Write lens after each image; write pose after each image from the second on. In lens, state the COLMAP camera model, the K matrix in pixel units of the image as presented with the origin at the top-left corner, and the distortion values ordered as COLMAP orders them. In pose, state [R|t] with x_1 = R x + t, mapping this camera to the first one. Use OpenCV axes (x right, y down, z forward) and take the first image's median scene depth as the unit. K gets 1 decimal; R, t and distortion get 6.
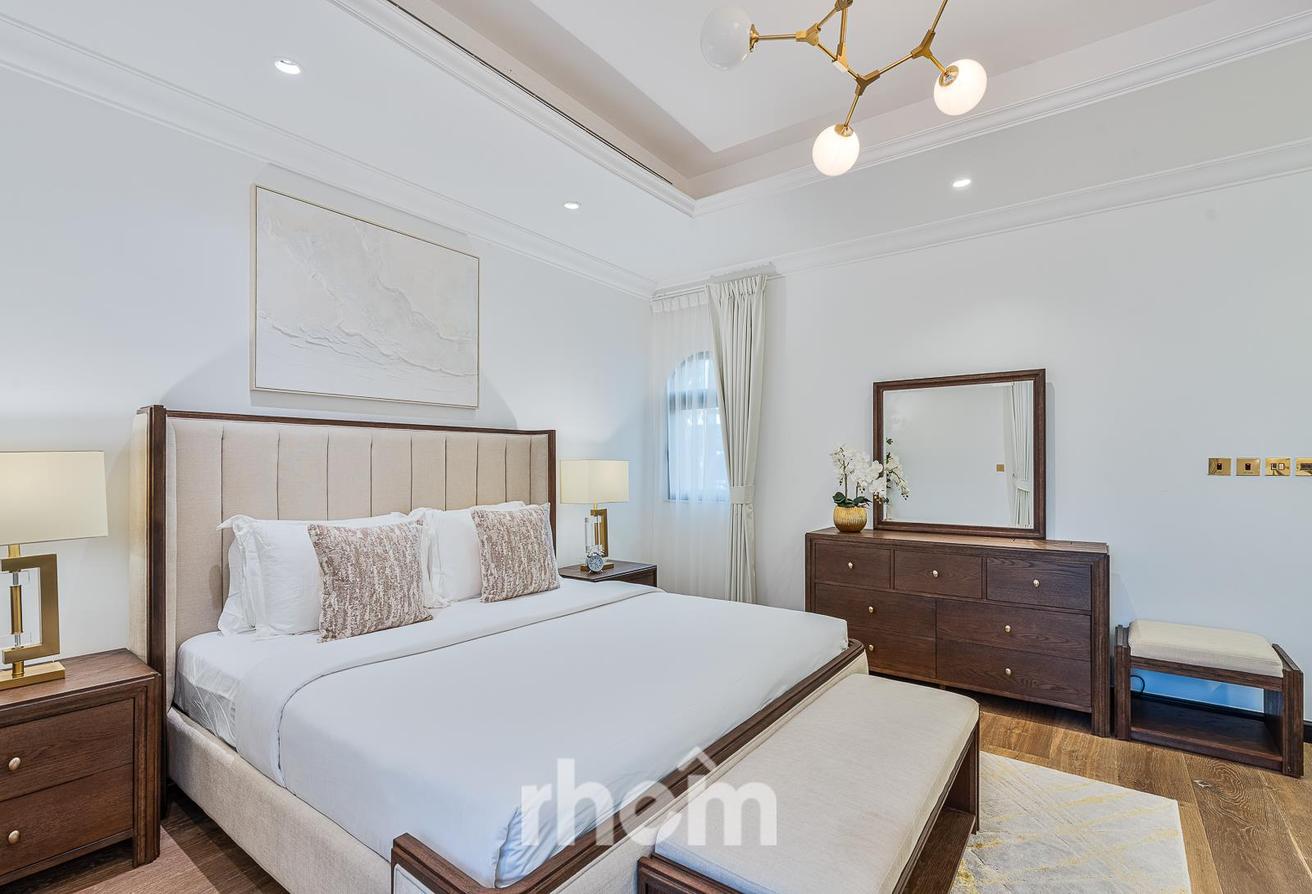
lens RADIAL K [[597.8, 0, 661.0], [0, 597.8, 465.1], [0, 0, 1]] dist [-0.007698, 0.001900]
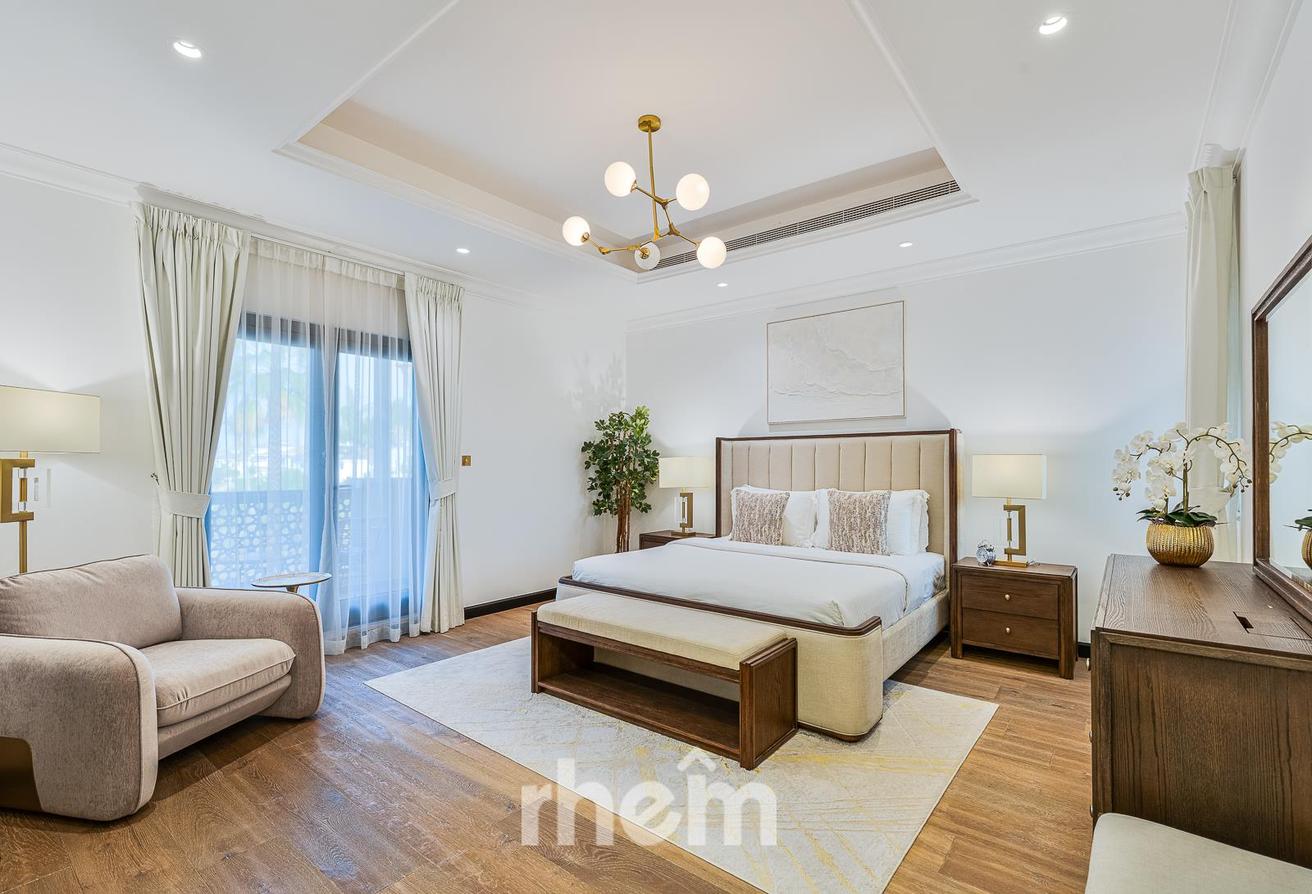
lens RADIAL K [[597.8, 0, 659.1], [0, 597.8, 454.4], [0, 0, 1]] dist [-0.007698, 0.001900]
pose [[-0.021174, -0.010979, -0.999716, 1.172249], [0.002066, 0.999937, -0.011025, -0.000399], [0.999774, -0.002299, -0.021150, 0.582707]]
